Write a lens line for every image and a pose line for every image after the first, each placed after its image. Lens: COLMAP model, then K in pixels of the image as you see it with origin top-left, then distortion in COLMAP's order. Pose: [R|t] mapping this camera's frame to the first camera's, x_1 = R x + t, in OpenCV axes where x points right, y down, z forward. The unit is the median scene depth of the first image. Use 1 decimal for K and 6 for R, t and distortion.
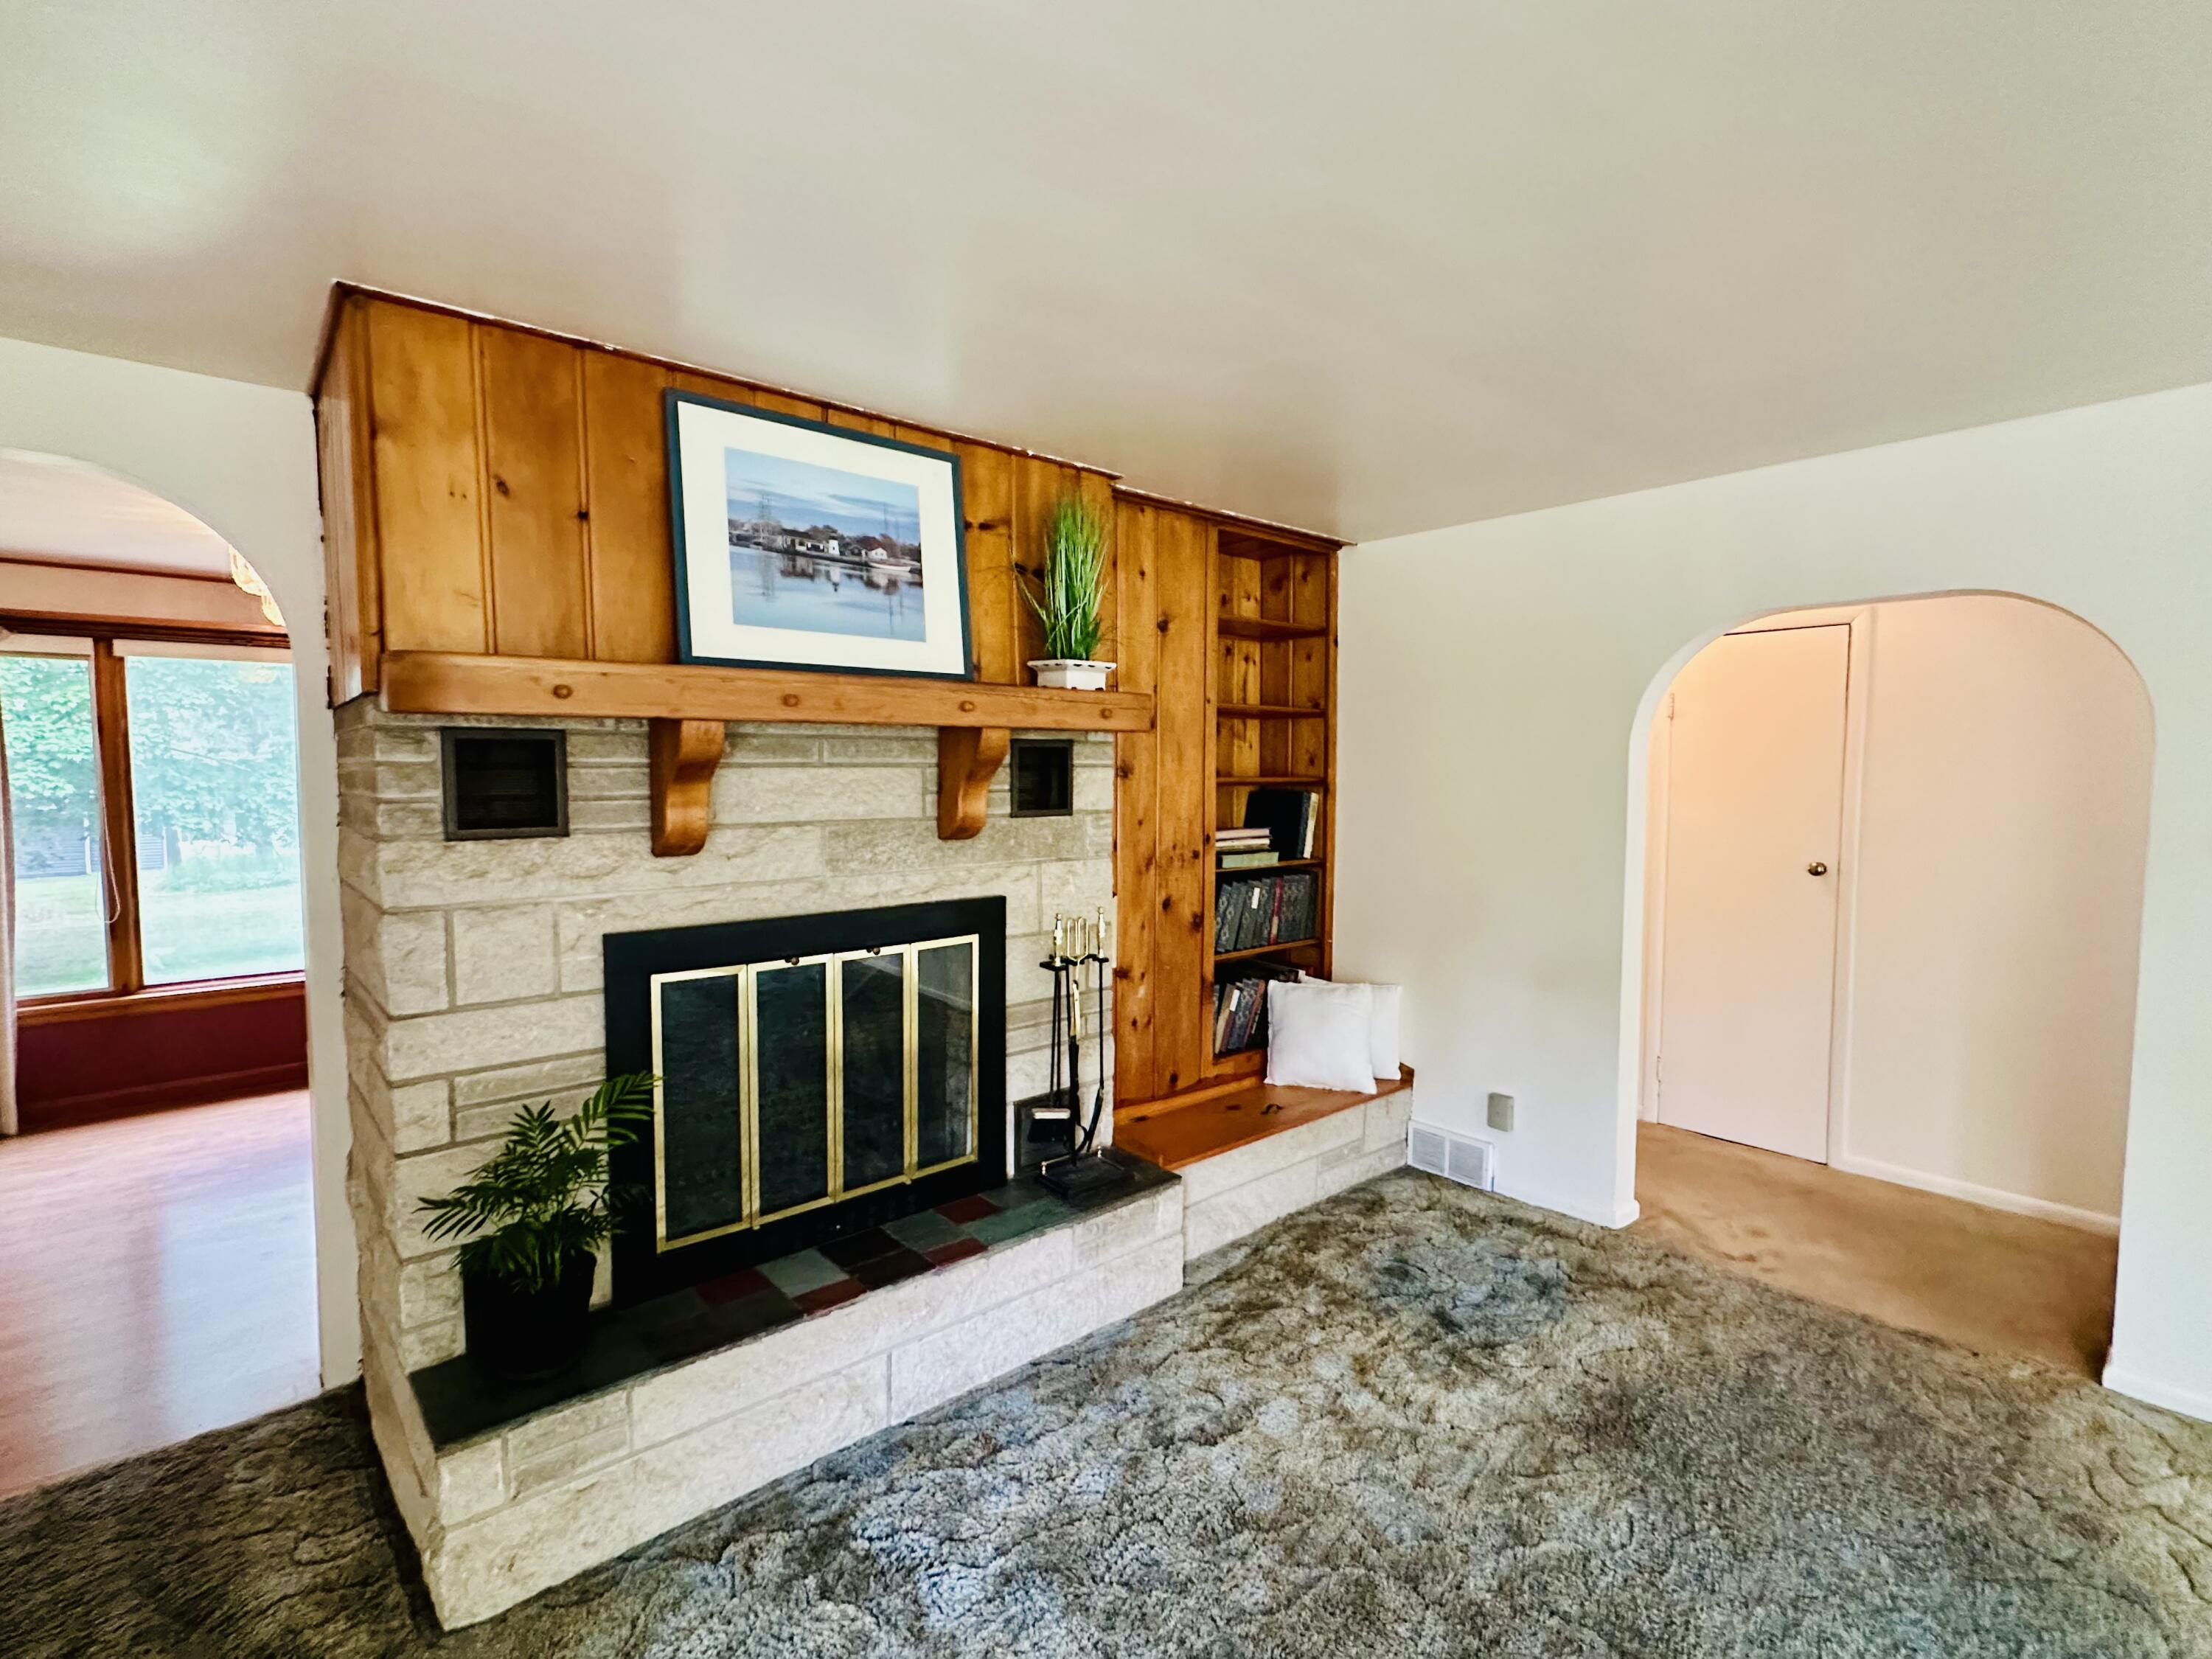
lens RADIAL K [[1034.8, 0, 1036.0], [0, 1034.8, 834.7], [0, 0, 1]] dist [-0.010419, 0.001780]
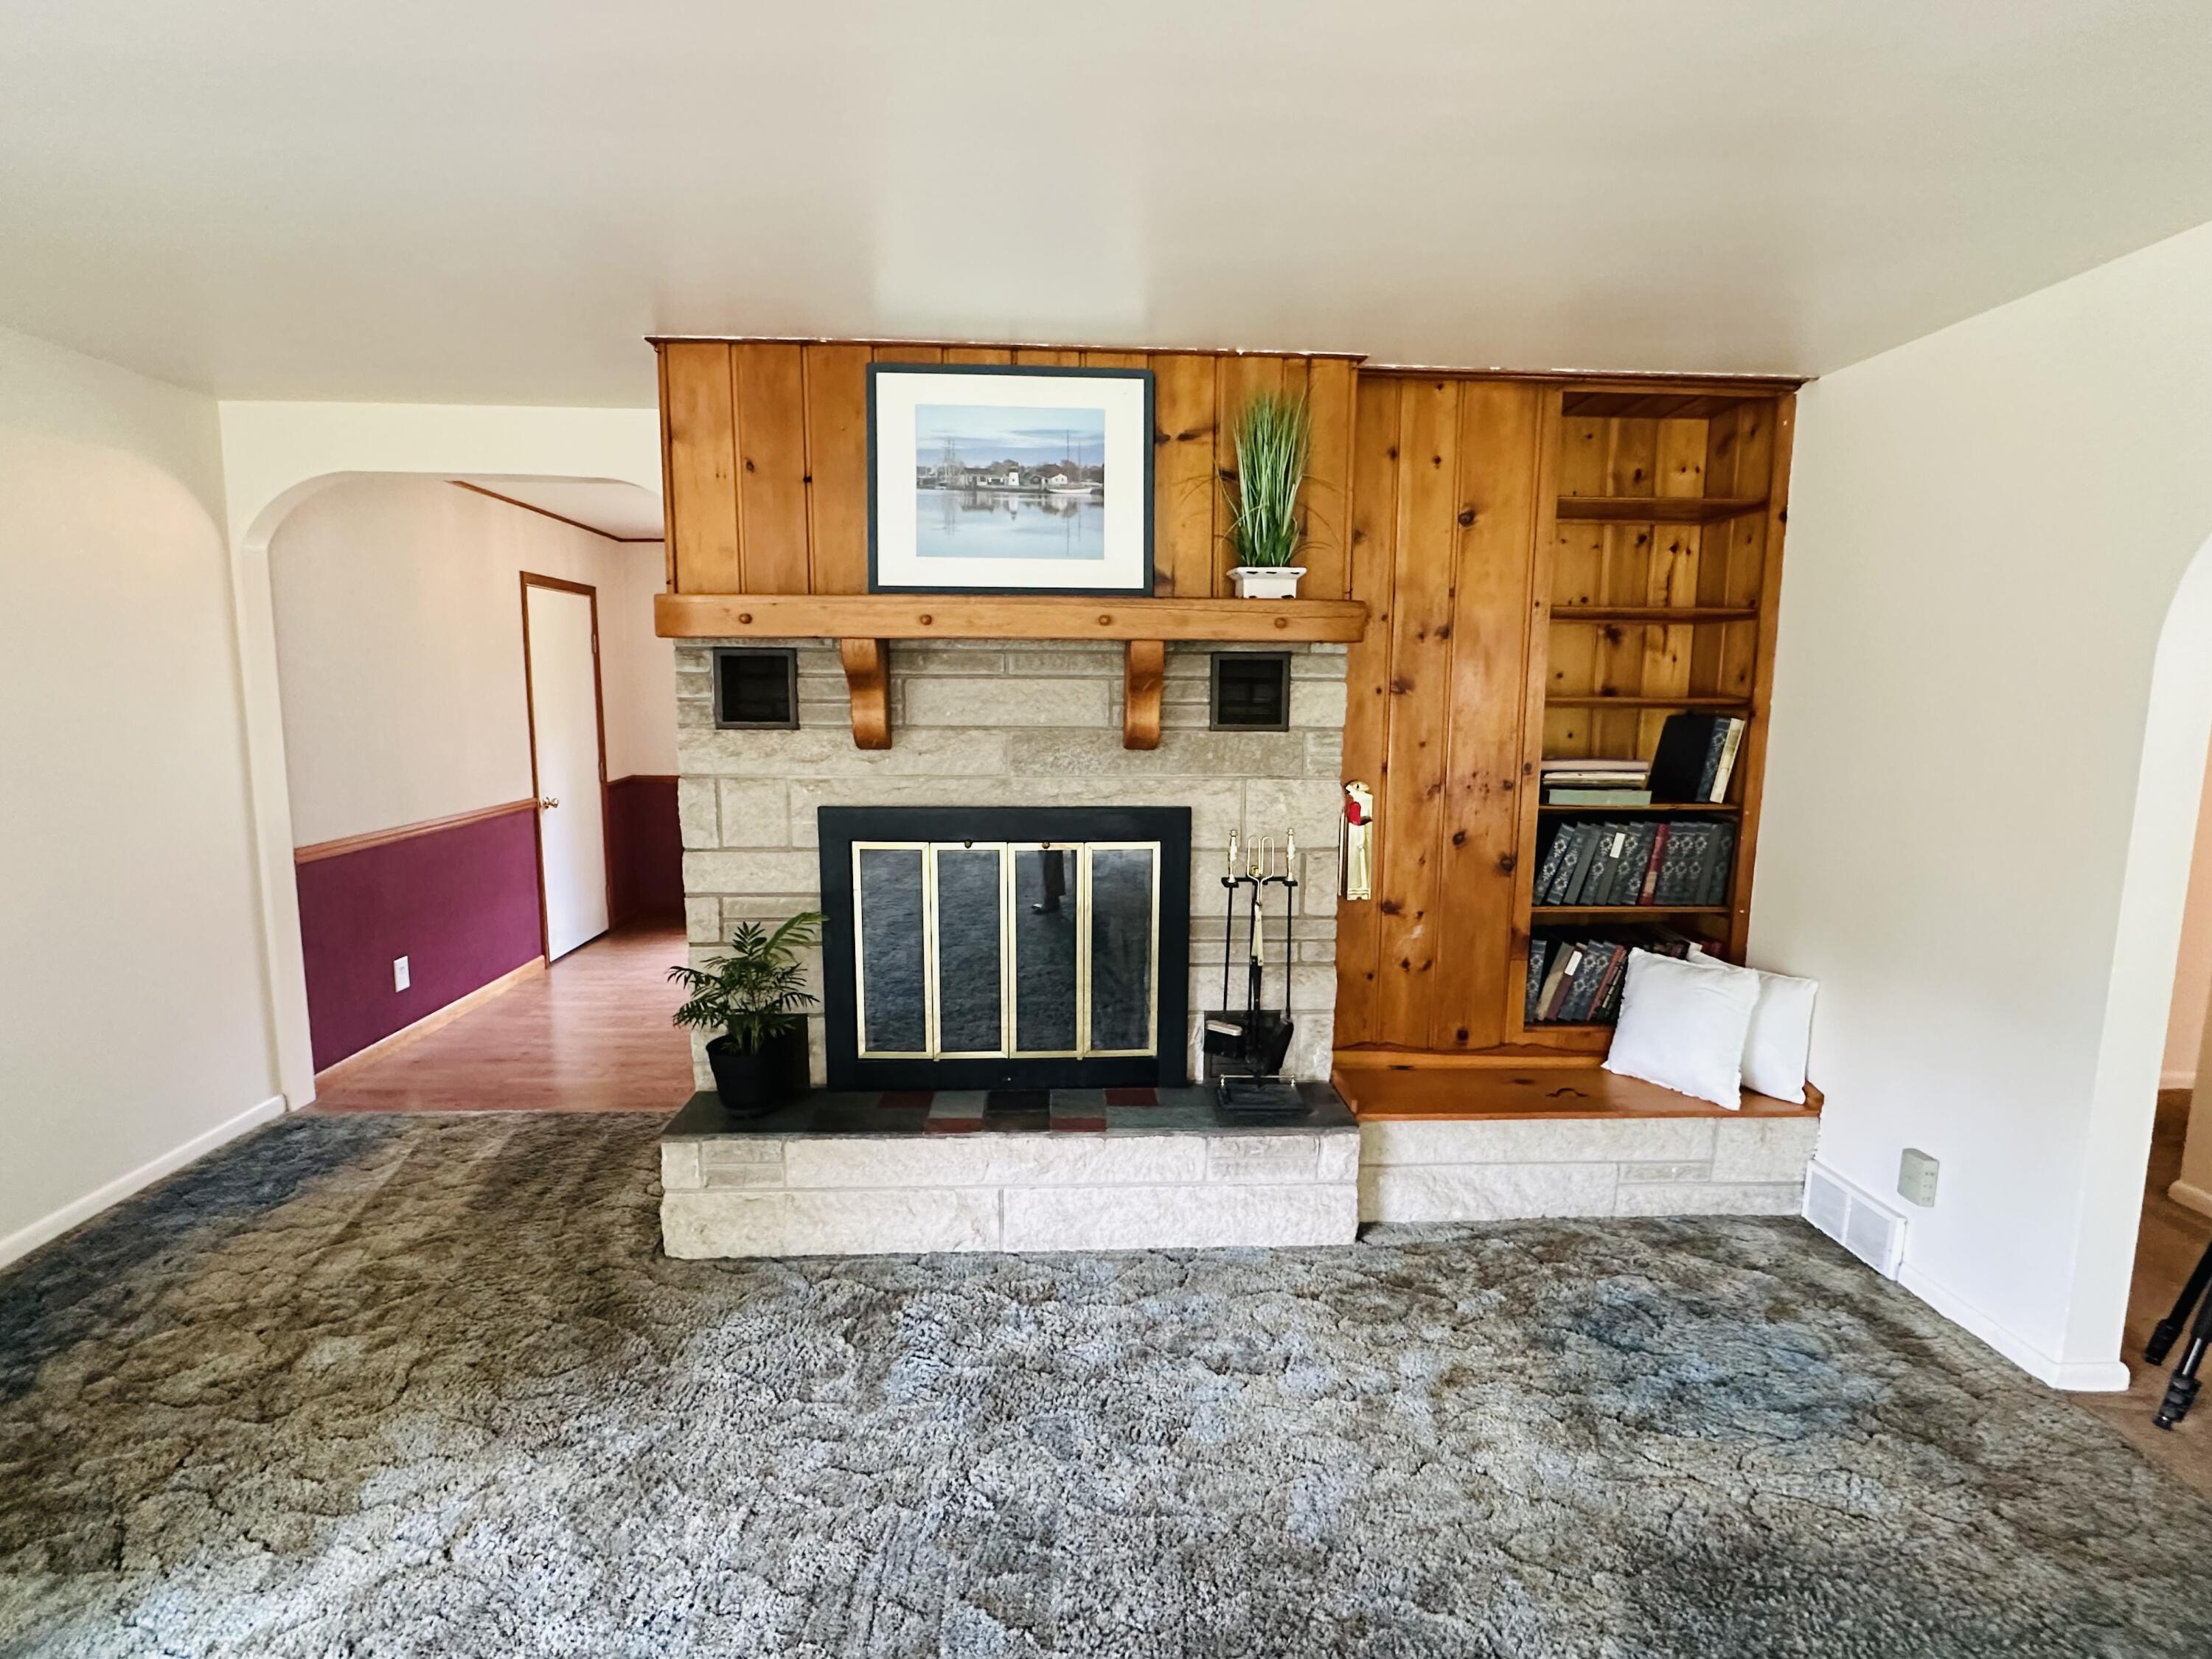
lens RADIAL K [[1034.8, 0, 1098.3], [0, 1034.8, 830.3], [0, 0, 1]] dist [-0.010419, 0.001780]
pose [[0.795045, 0.089804, -0.599865, 0.547244], [-0.047724, 0.995175, 0.085733, -0.001504], [0.604670, -0.039534, 0.795495, 0.147659]]
